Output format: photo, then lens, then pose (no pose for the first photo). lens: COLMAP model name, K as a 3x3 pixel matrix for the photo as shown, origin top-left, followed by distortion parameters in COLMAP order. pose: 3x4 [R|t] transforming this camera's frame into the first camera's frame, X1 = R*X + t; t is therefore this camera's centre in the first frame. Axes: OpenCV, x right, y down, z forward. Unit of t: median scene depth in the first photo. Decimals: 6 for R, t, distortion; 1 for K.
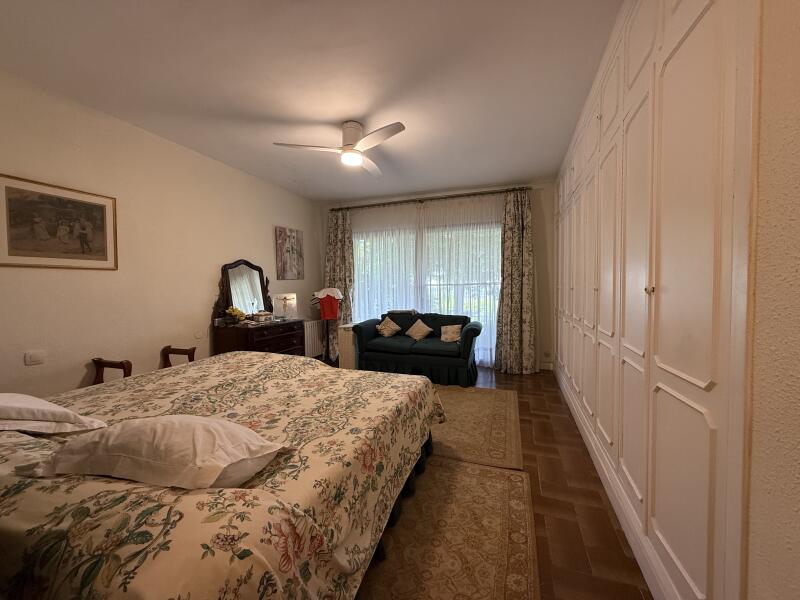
lens RADIAL K [[319.1, 0, 400.5], [0, 319.1, 299.7], [0, 0, 1]] dist [0.000239, 0.000198]
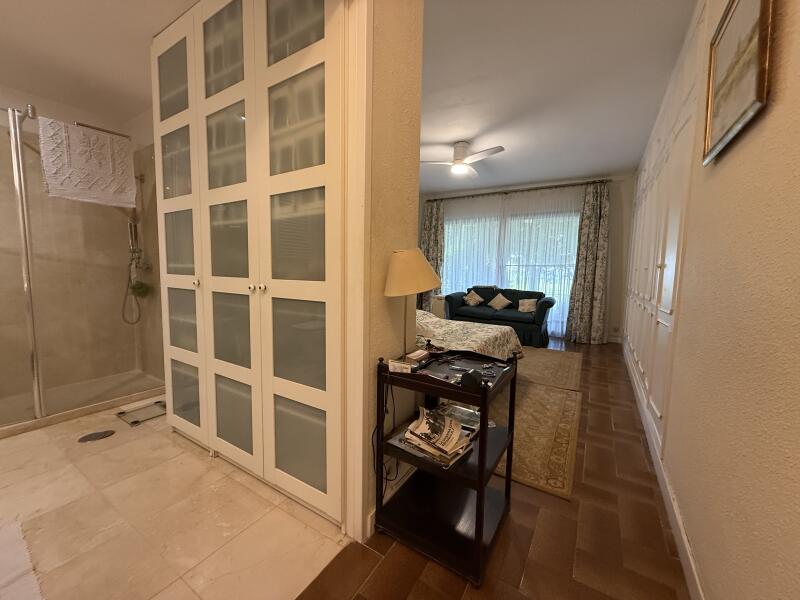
lens RADIAL K [[319.1, 0, 398.7], [0, 319.1, 298.9], [0, 0, 1]] dist [0.000239, 0.000198]
pose [[0.976149, 0.049390, -0.211407, -0.060719], [-0.037709, 0.997549, 0.058936, 0.026468], [0.213800, -0.049559, 0.975620, -0.270538]]
